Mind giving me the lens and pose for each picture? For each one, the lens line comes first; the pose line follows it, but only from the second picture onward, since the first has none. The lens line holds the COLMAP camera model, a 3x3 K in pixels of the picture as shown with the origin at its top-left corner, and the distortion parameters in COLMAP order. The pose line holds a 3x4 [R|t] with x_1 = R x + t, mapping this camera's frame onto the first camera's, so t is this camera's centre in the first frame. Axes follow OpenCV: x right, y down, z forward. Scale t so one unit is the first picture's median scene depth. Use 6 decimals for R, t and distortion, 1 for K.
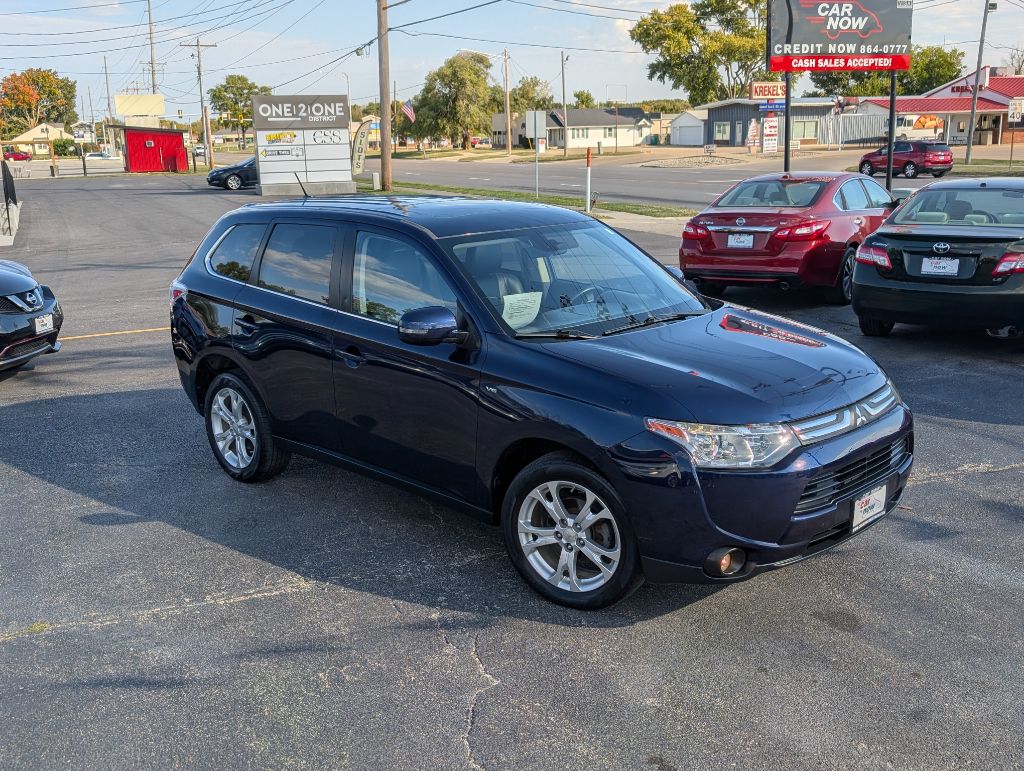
lens RADIAL K [[1067.7, 0, 516.7], [0, 1067.7, 401.1], [0, 0, 1]] dist [0.008163, 0.000000]
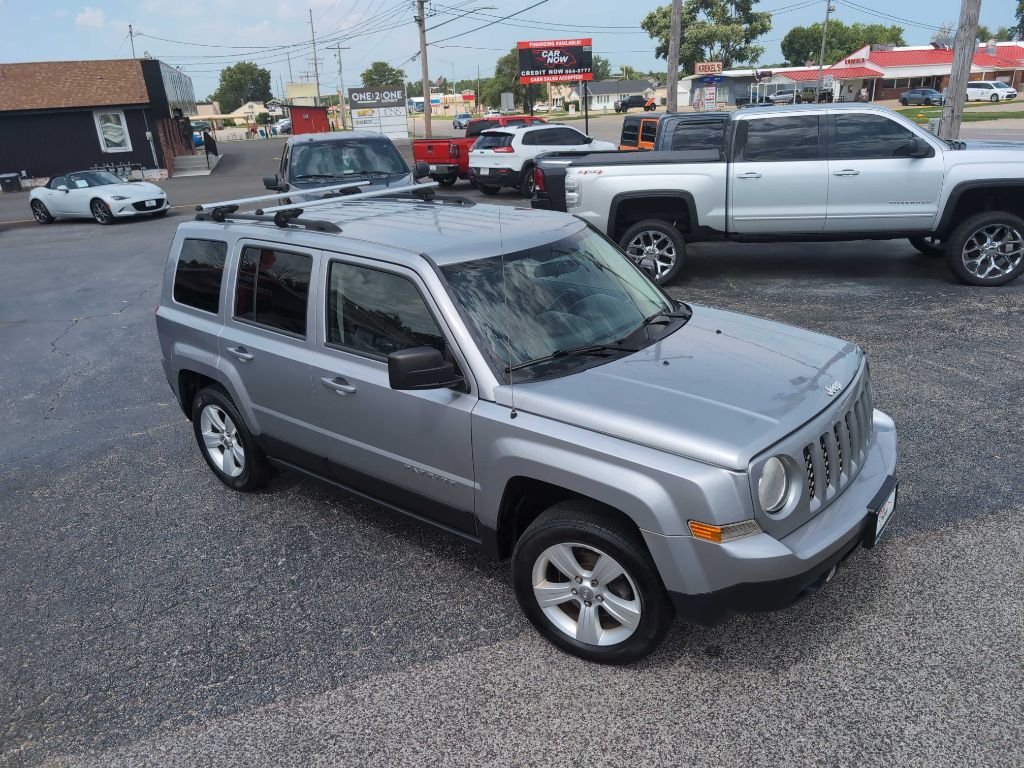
lens RADIAL K [[758.7, 0, 515.5], [0, 758.7, 391.8], [0, 0, 1]] dist [0.014950, -0.011226]
pose [[0.995272, 0.008282, -0.096772, 0.063305], [0.003578, 0.992555, 0.121745, 0.022399], [0.097060, -0.121516, 0.987833, -0.106531]]
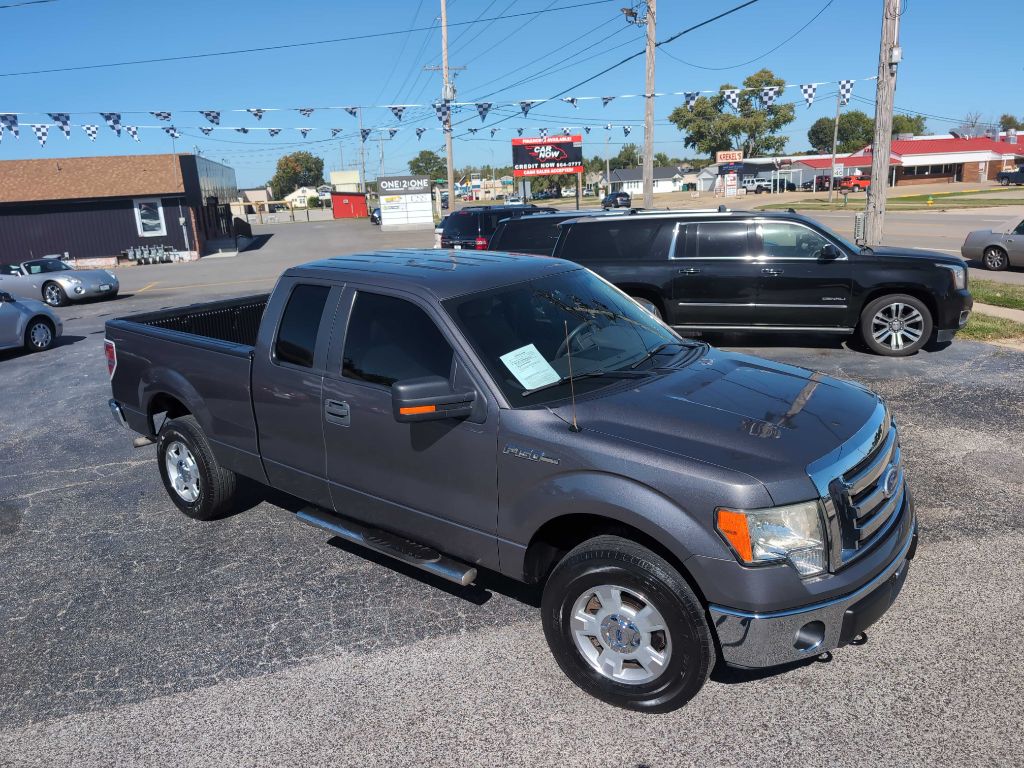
lens RADIAL K [[758.7, 0, 509.9], [0, 758.7, 362.3], [0, 0, 1]] dist [0.014950, -0.011226]
pose [[0.987686, 0.007352, -0.156277, 0.081350], [-0.009685, 0.999853, -0.014173, 0.021557], [0.156150, 0.015512, 0.987612, -0.110148]]
